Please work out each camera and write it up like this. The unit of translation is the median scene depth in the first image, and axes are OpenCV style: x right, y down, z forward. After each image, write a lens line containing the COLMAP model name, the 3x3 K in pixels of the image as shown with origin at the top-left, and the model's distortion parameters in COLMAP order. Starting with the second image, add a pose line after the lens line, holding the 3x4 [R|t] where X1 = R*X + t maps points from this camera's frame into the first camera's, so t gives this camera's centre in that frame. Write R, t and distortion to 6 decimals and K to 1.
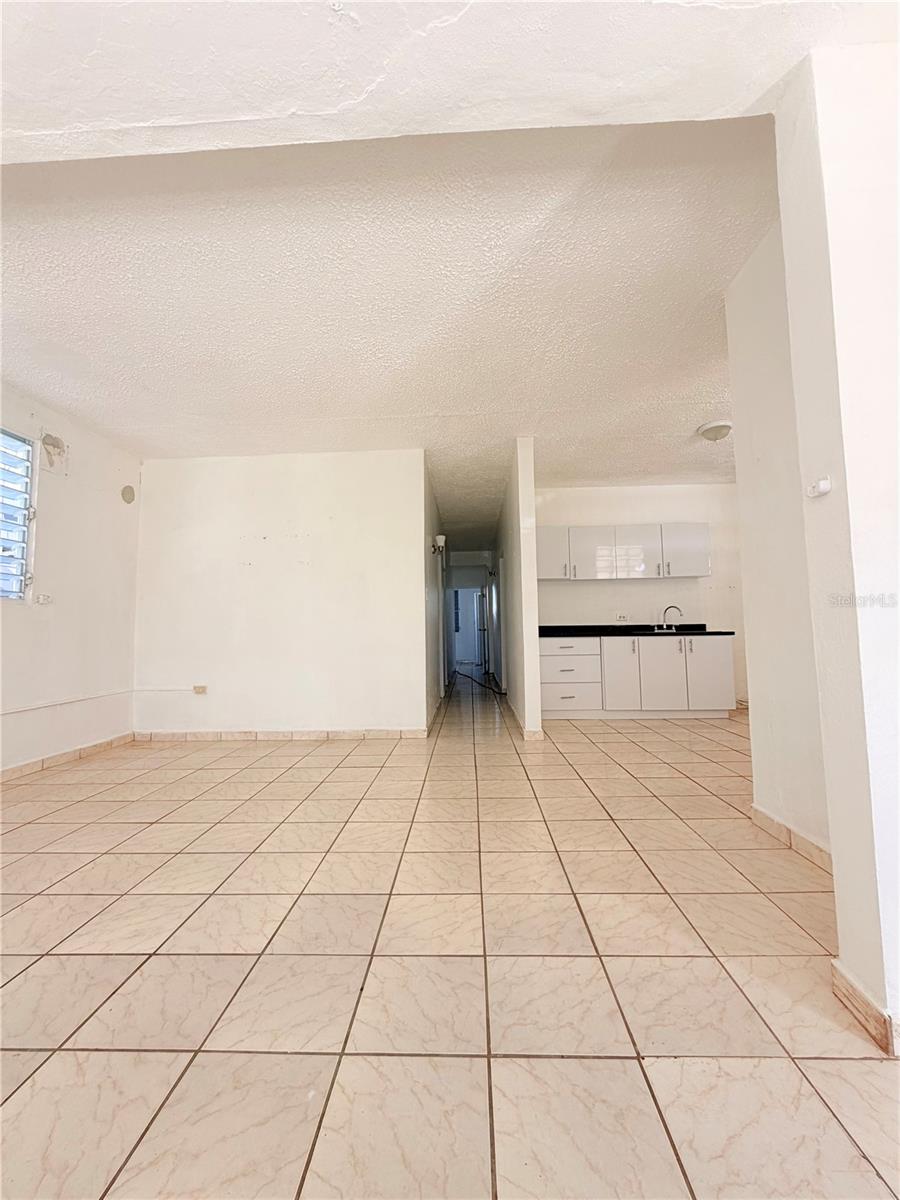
lens RADIAL K [[477.0, 0, 452.9], [0, 477.0, 596.0], [0, 0, 1]] dist [-0.001501, 0.000369]
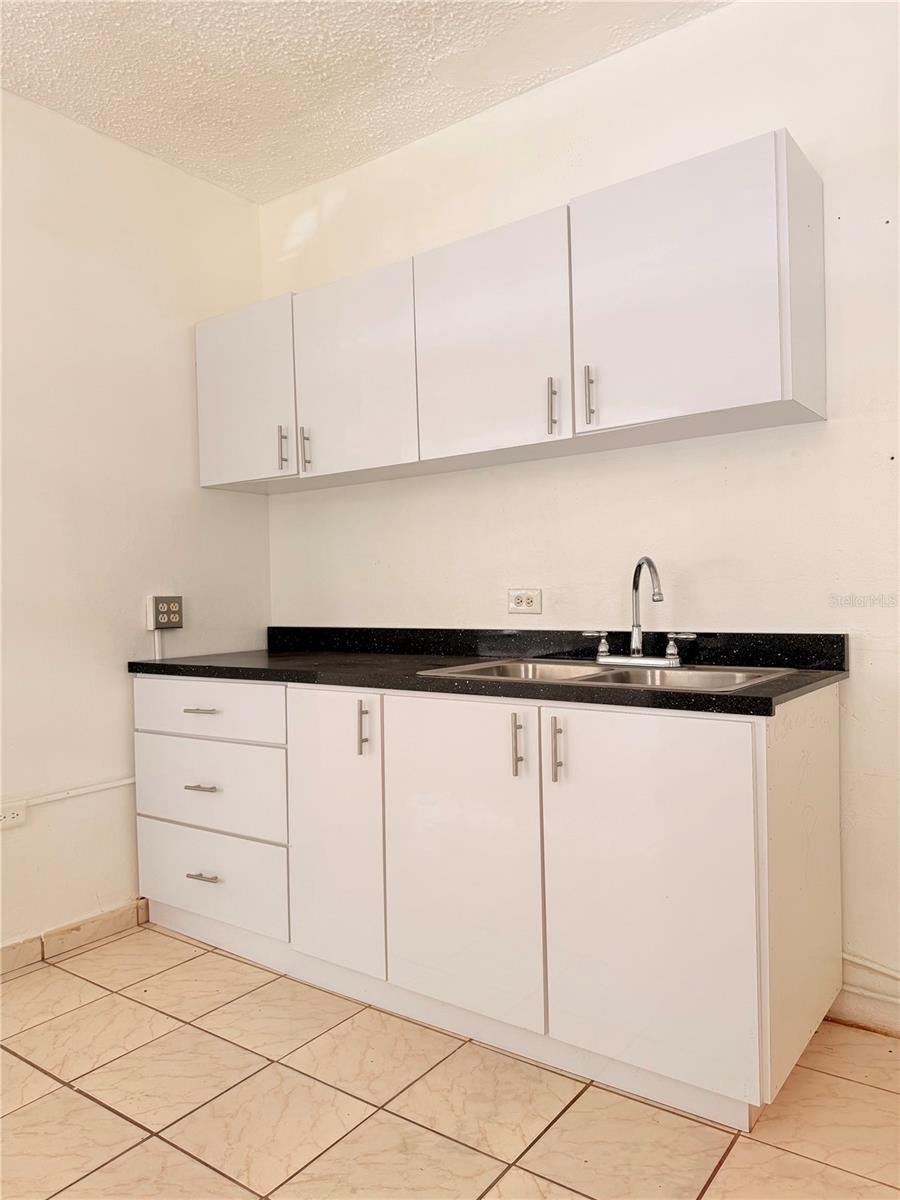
lens RADIAL K [[843.5, 0, 446.6], [0, 843.5, 595.1], [0, 0, 1]] dist [-0.002486, -0.002849]
pose [[0.828034, -0.004164, -0.560663, 0.762788], [0.059889, 0.994908, 0.081060, 0.001259], [0.557471, -0.100697, 0.824067, 0.761385]]
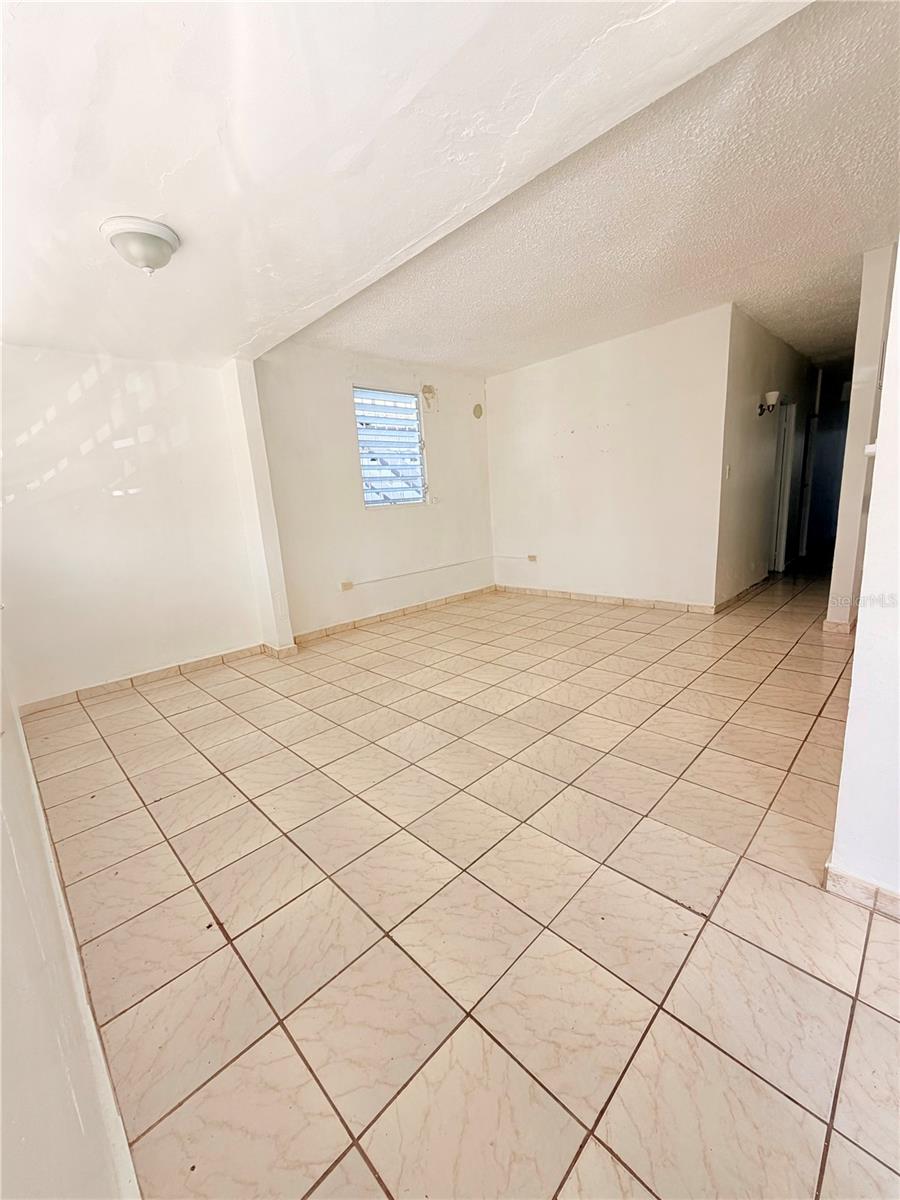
lens RADIAL K [[477.0, 0, 448.7], [0, 477.0, 603.7], [0, 0, 1]] dist [-0.001501, 0.000369]
pose [[0.724826, 0.114751, -0.679308, 0.232172], [0.107719, 0.955026, 0.276264, -0.079157], [0.680459, -0.273417, 0.679867, -0.110481]]
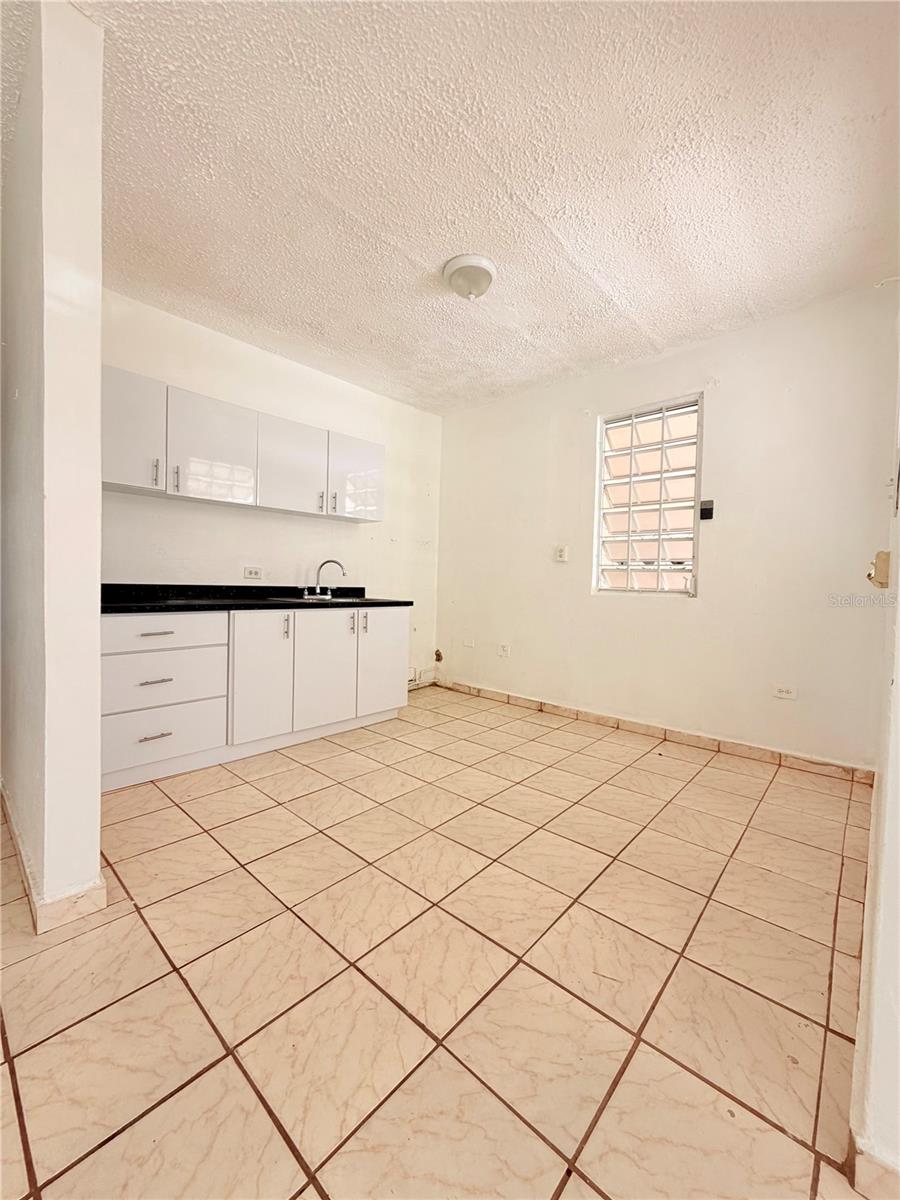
lens RADIAL K [[477.0, 0, 449.9], [0, 477.0, 598.8], [0, 0, 1]] dist [-0.001501, 0.000369]
pose [[0.643505, 0.003117, 0.765436, 0.072437], [-0.098017, 0.992095, 0.078363, 0.008023], [-0.759140, -0.125453, 0.638723, 0.555828]]
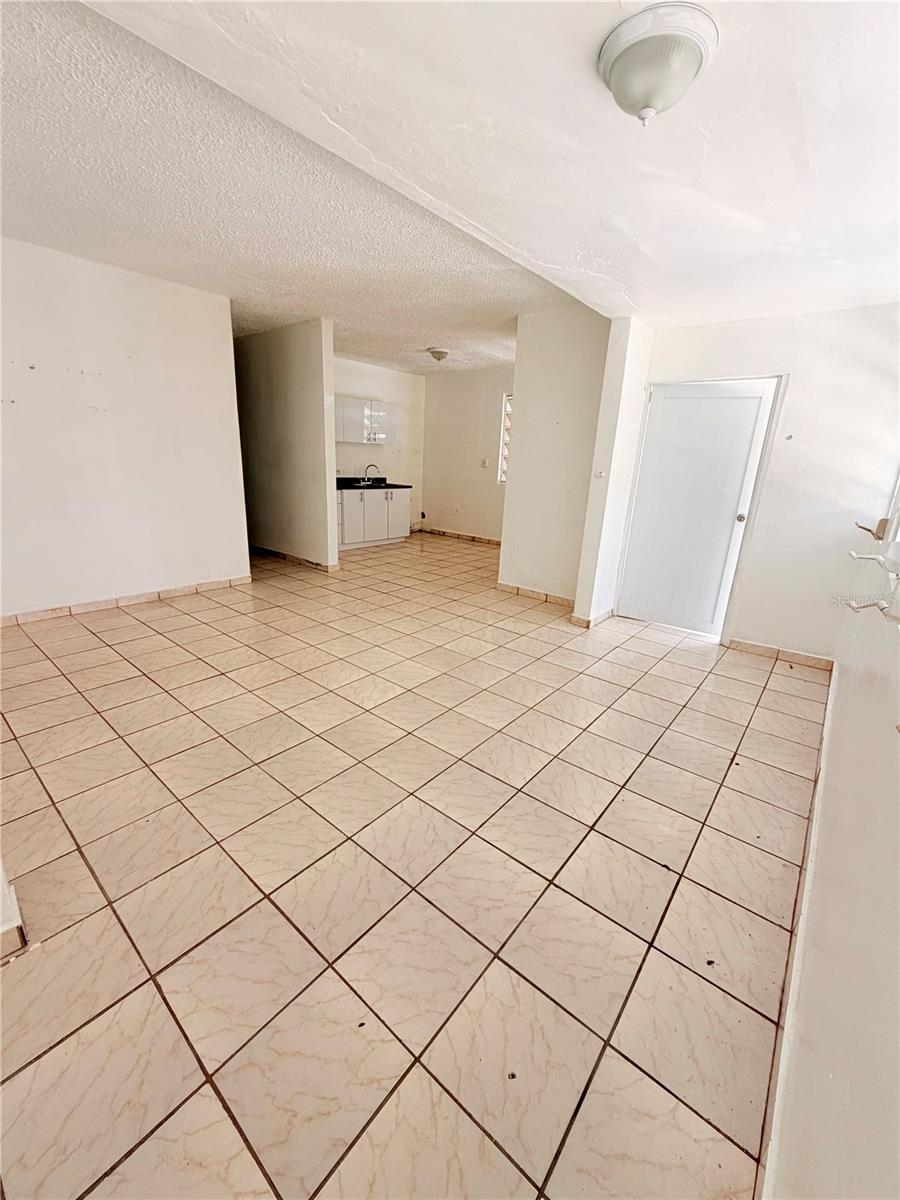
lens RADIAL K [[477.0, 0, 449.9], [0, 477.0, 597.1], [0, 0, 1]] dist [-0.001501, 0.000369]
pose [[0.607657, -0.182609, 0.772921, -0.672994], [-0.115859, 0.942414, 0.313740, -0.095861], [-0.785703, -0.280196, 0.551507, -0.051152]]
